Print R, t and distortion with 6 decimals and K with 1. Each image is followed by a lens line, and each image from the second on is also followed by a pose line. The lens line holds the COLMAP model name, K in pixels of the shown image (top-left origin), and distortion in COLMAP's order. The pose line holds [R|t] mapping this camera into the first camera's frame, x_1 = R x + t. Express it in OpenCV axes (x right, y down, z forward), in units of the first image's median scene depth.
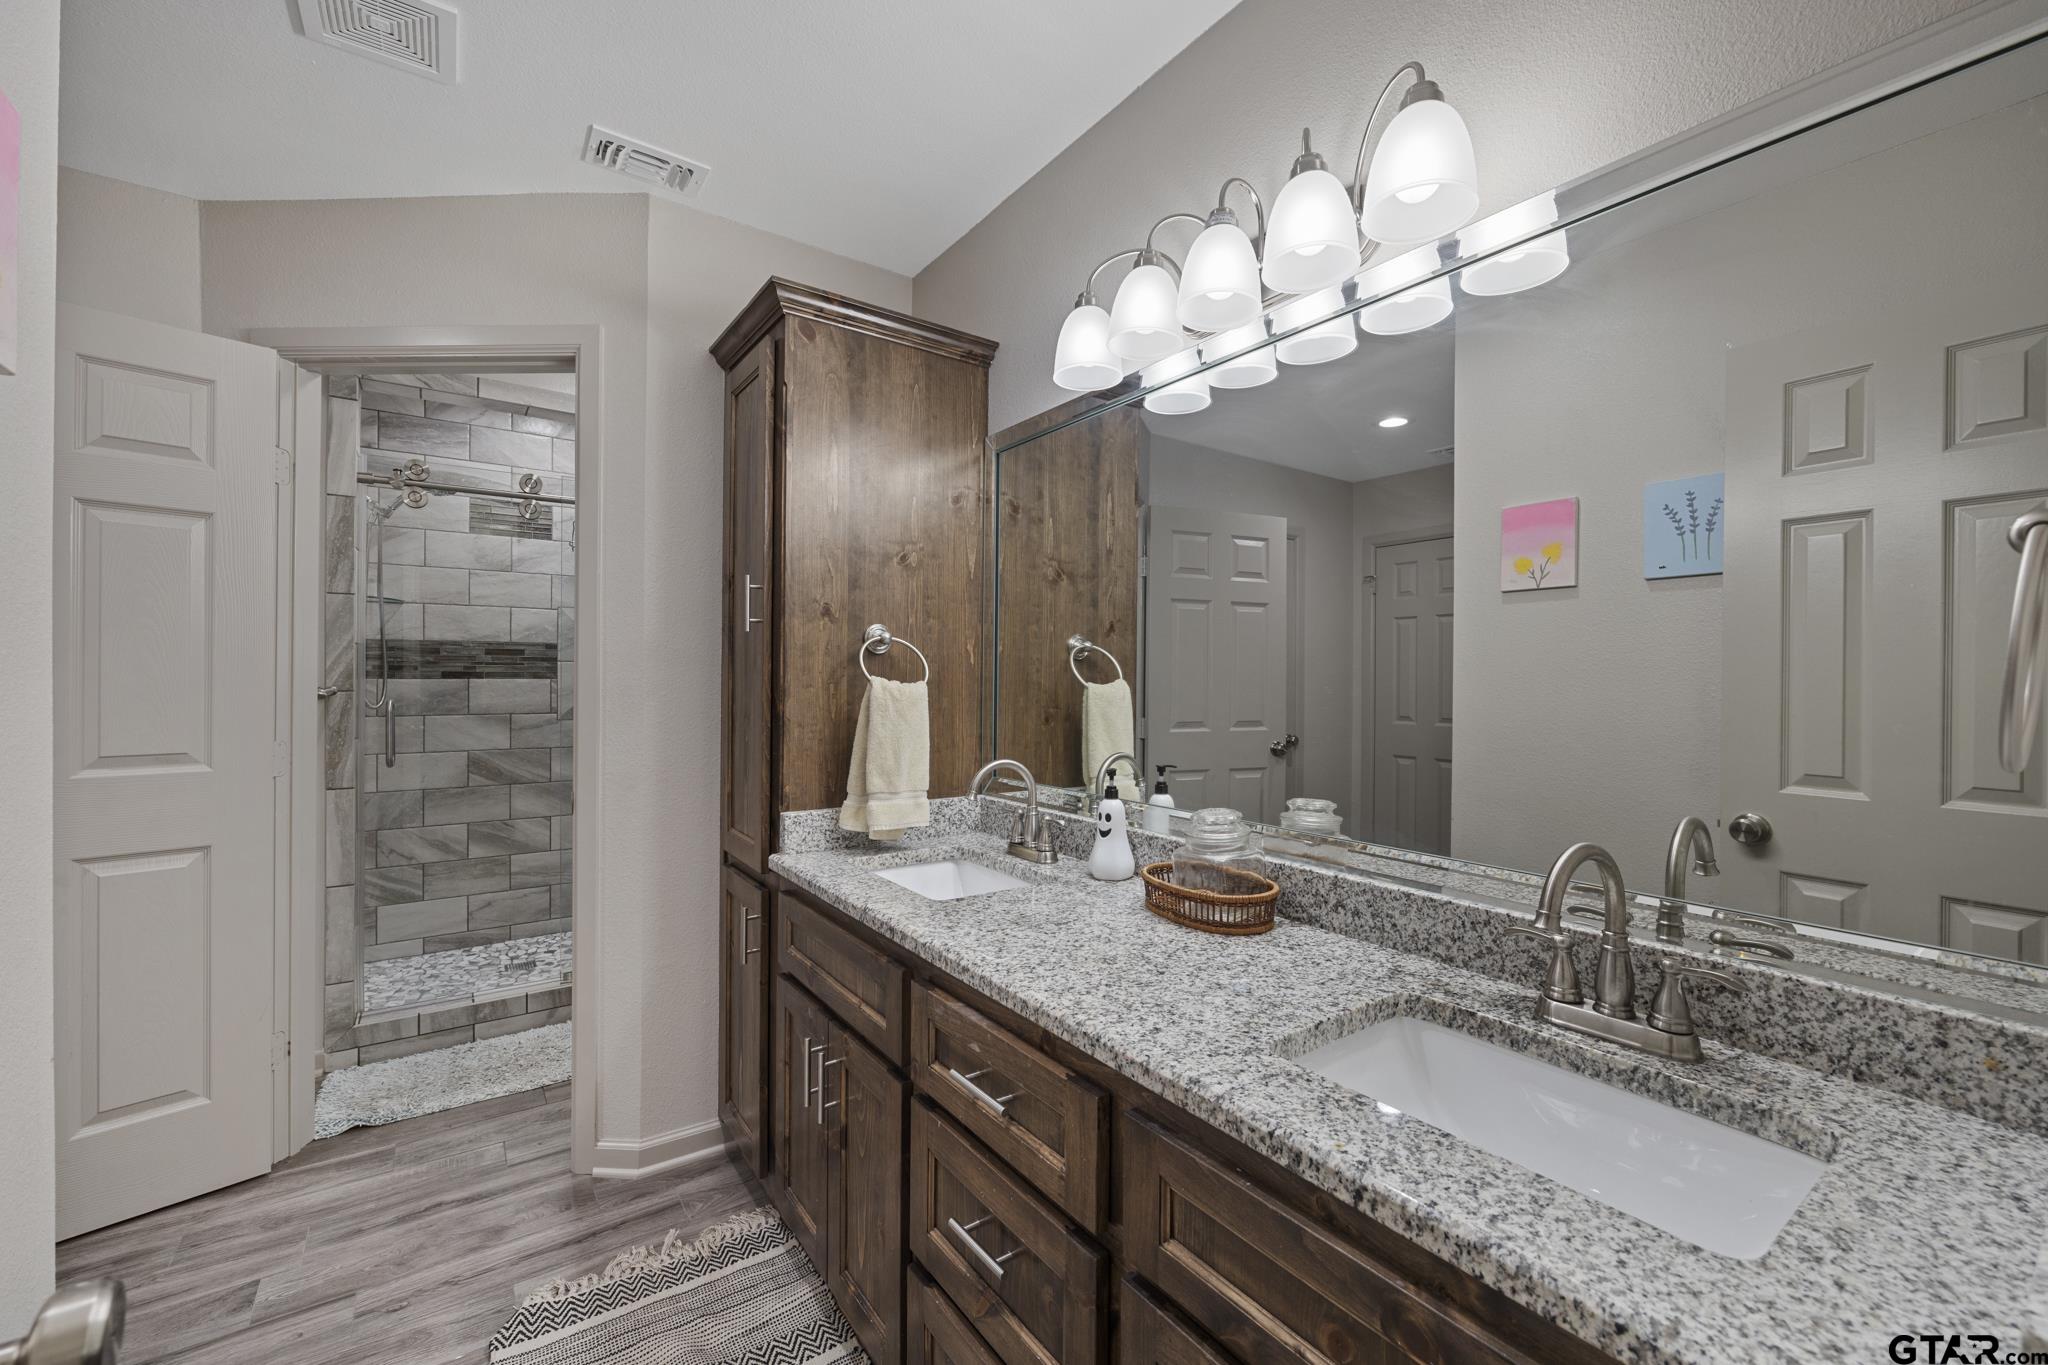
lens RADIAL K [[821.8, 0, 1022.6], [0, 821.8, 680.6], [0, 0, 1]] dist [-0.002076, -0.001137]
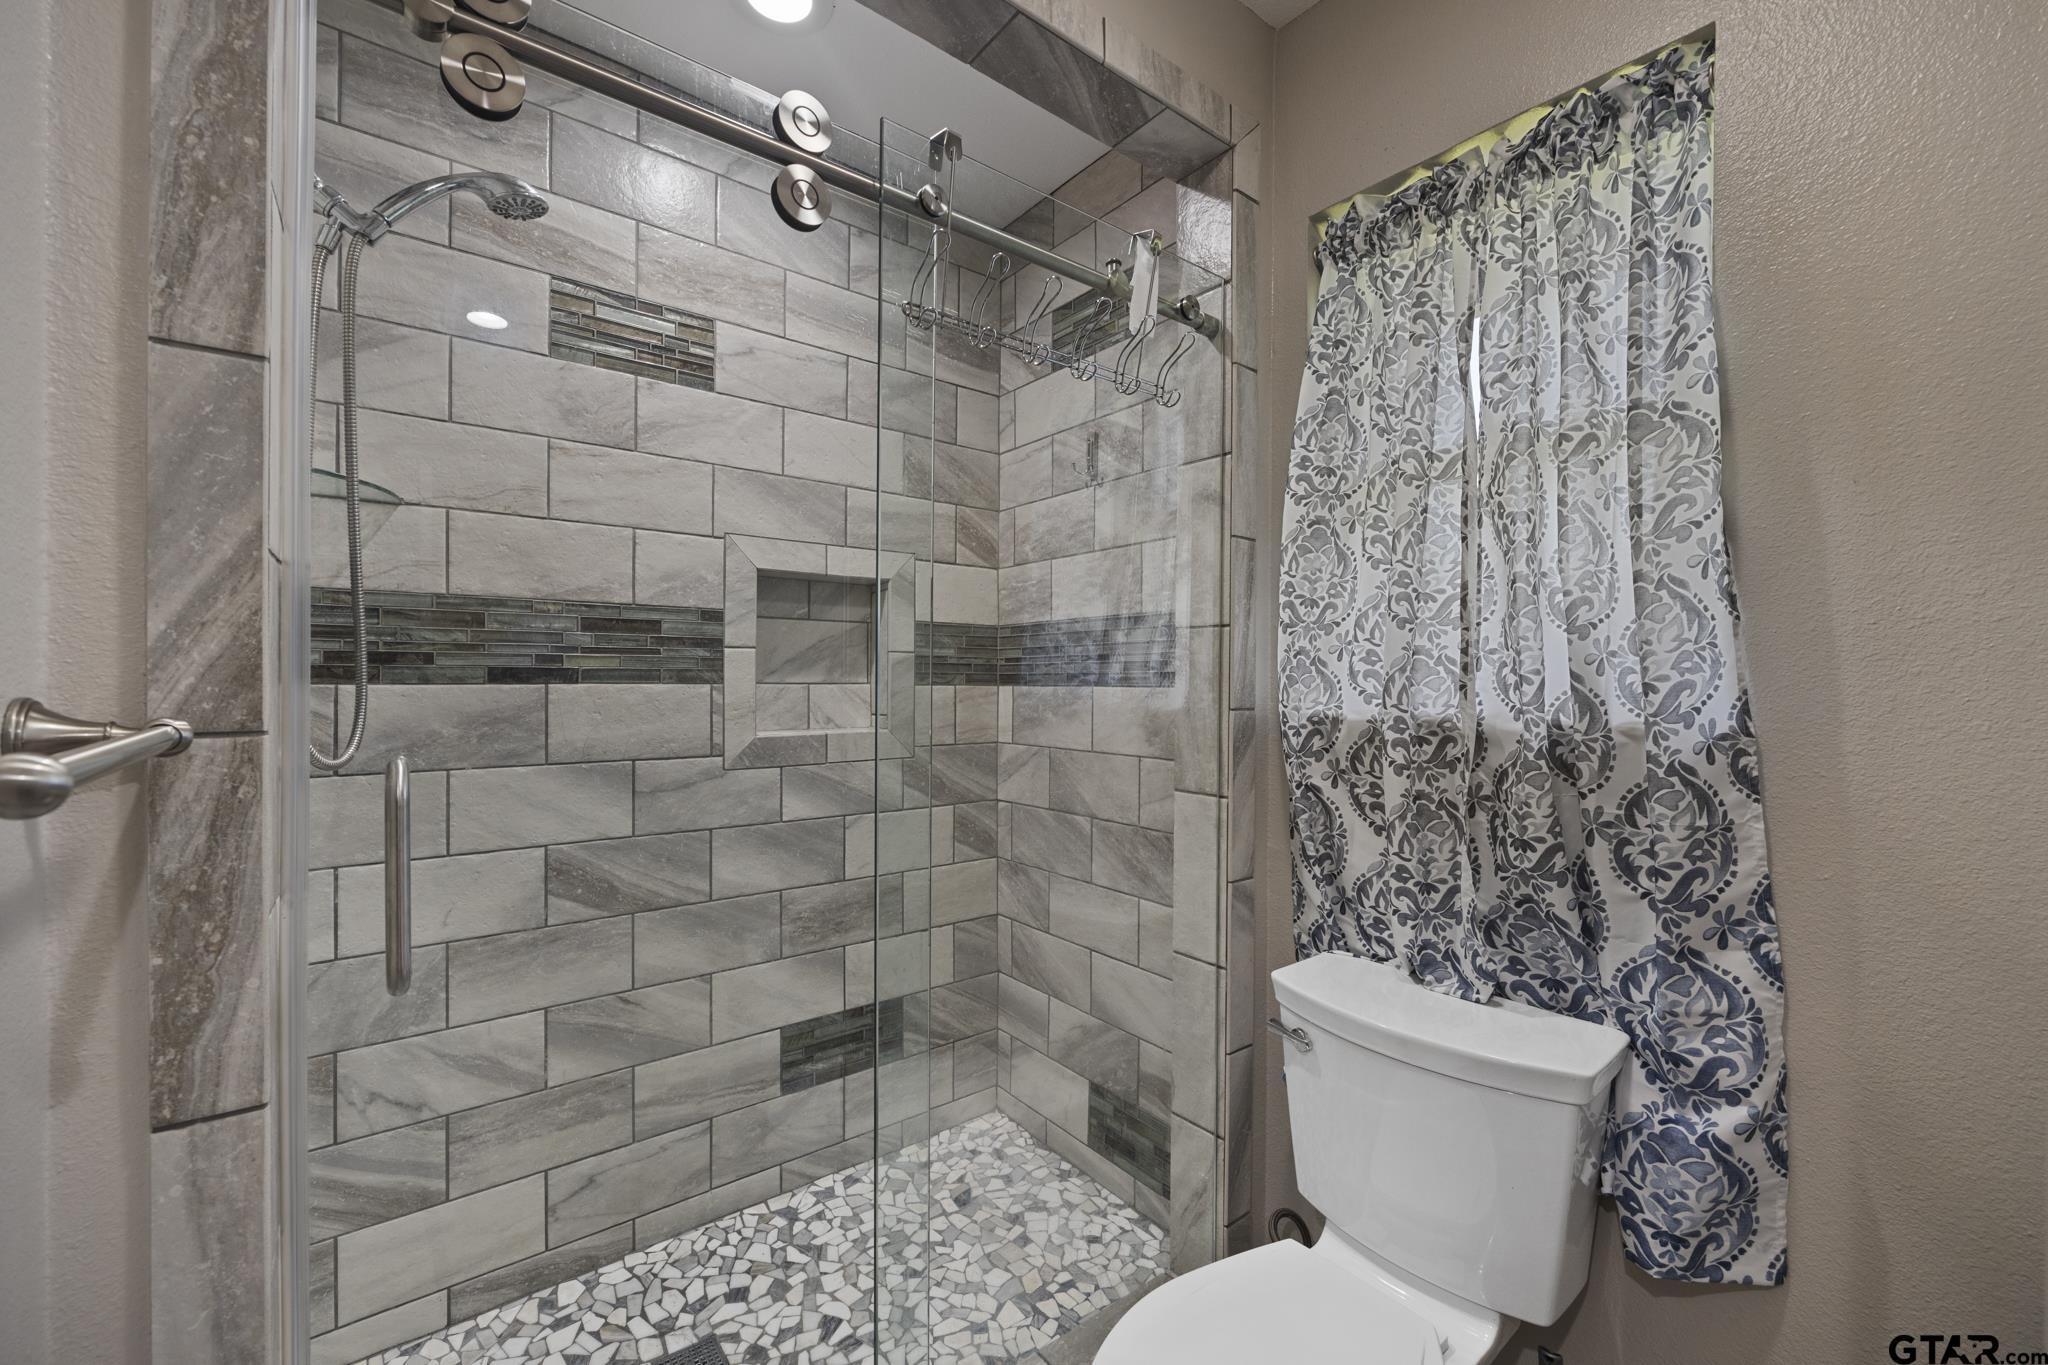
lens RADIAL K [[821.8, 0, 1024.6], [0, 821.8, 685.1], [0, 0, 1]] dist [-0.002076, -0.001137]
pose [[0.998864, 0.000931, 0.047636, -0.432128], [-0.001033, 0.999997, 0.002124, -0.002678], [-0.047634, -0.002171, 0.998863, 0.536548]]
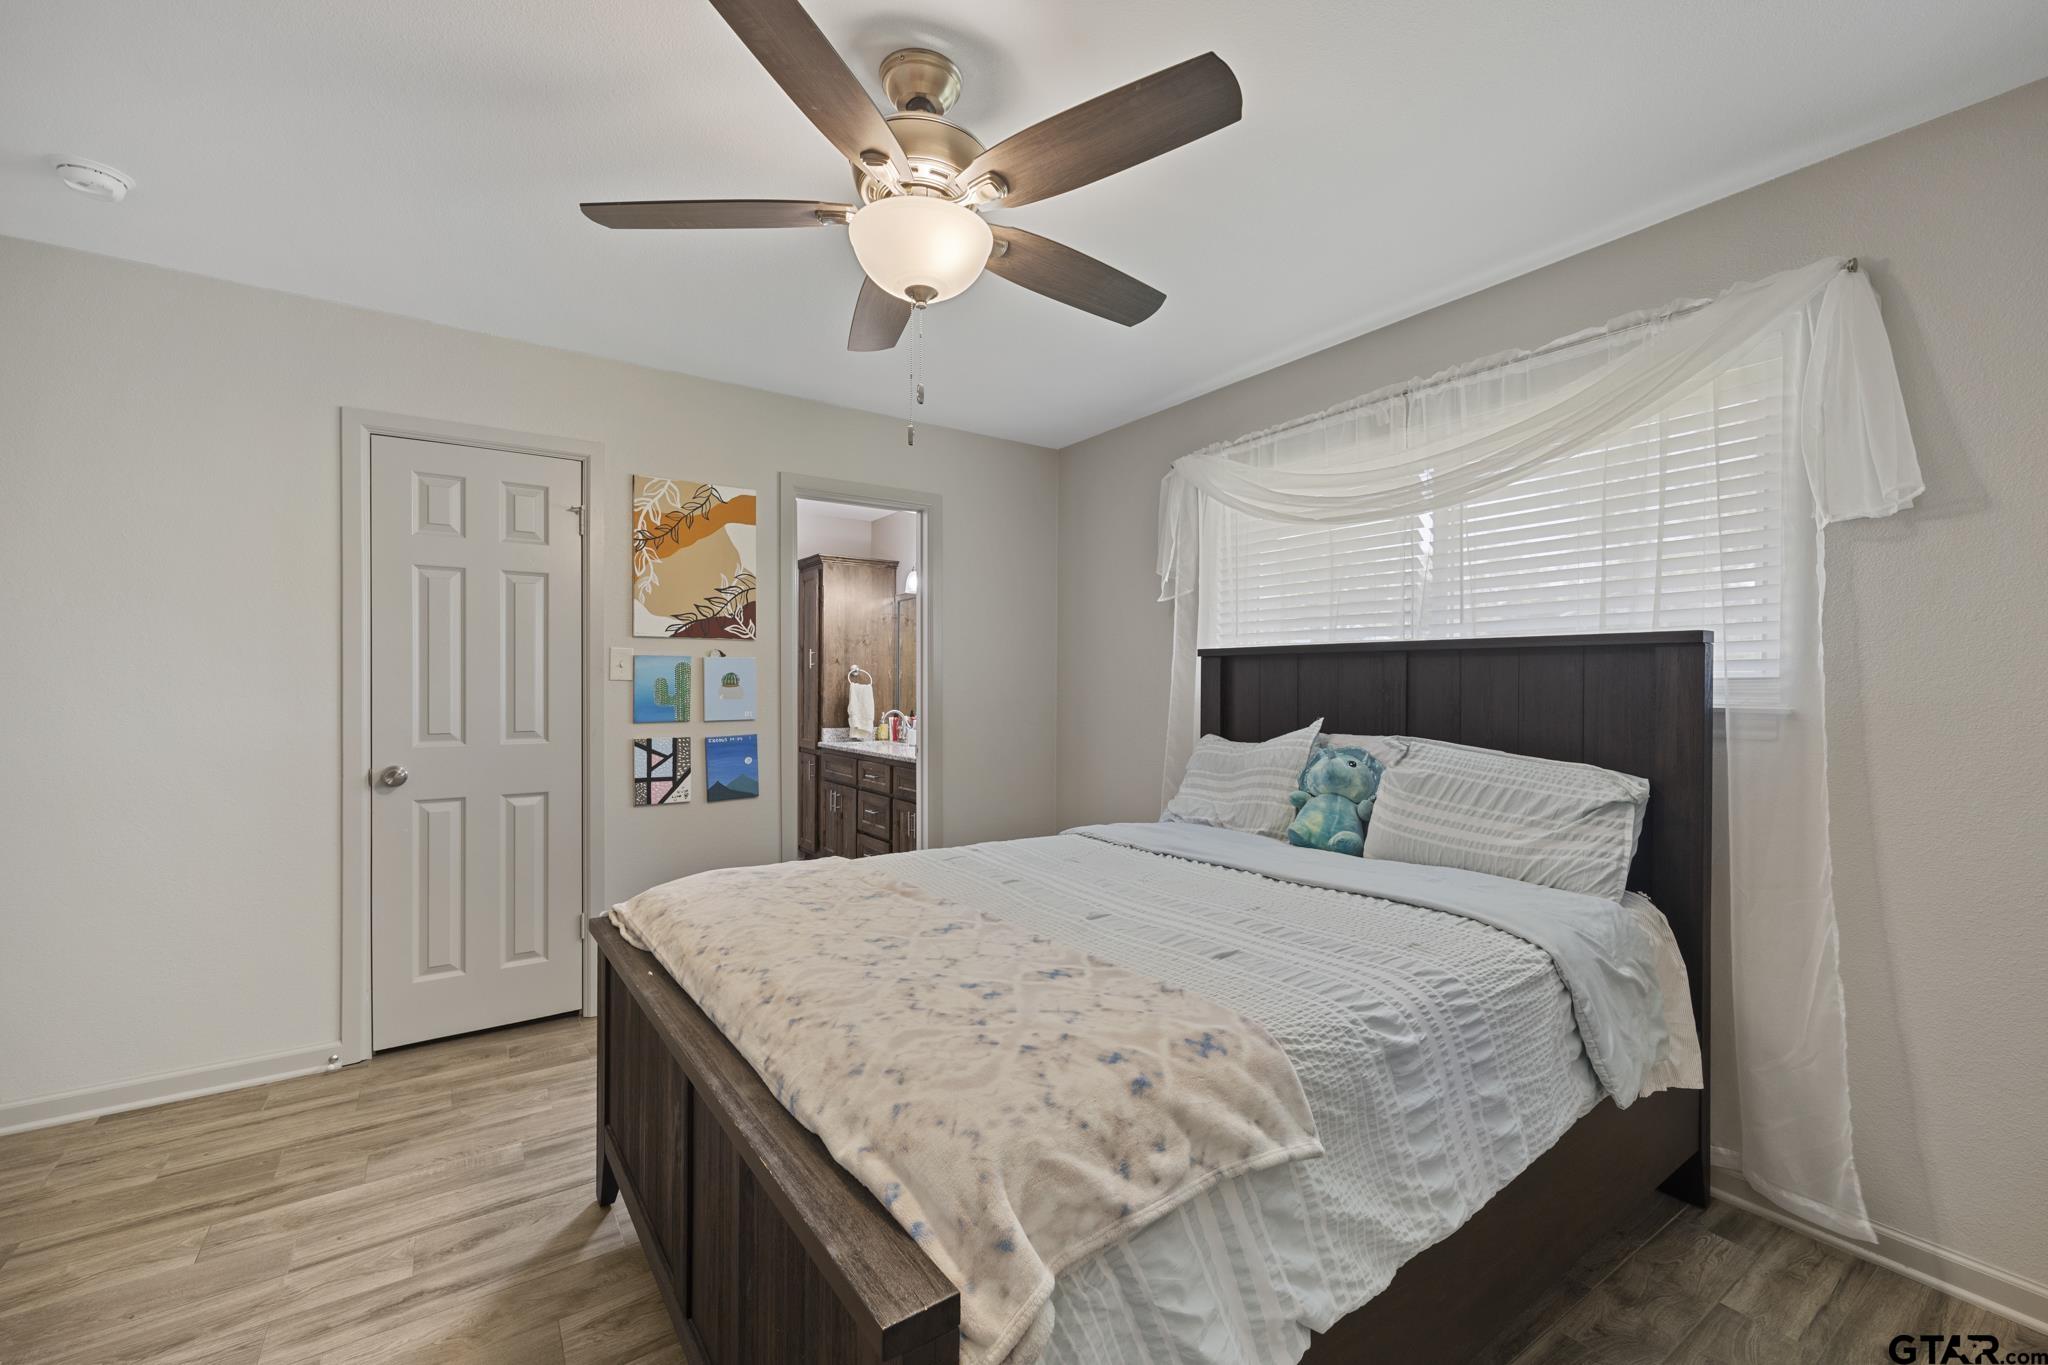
lens RADIAL K [[821.8, 0, 1022.6], [0, 821.8, 683.6], [0, 0, 1]] dist [-0.002076, -0.001137]
pose [[0.999910, -0.001349, -0.013334, 0.568542], [0.001284, 0.999987, -0.004856, 0.015311], [0.013341, 0.004838, 0.999899, -2.360391]]
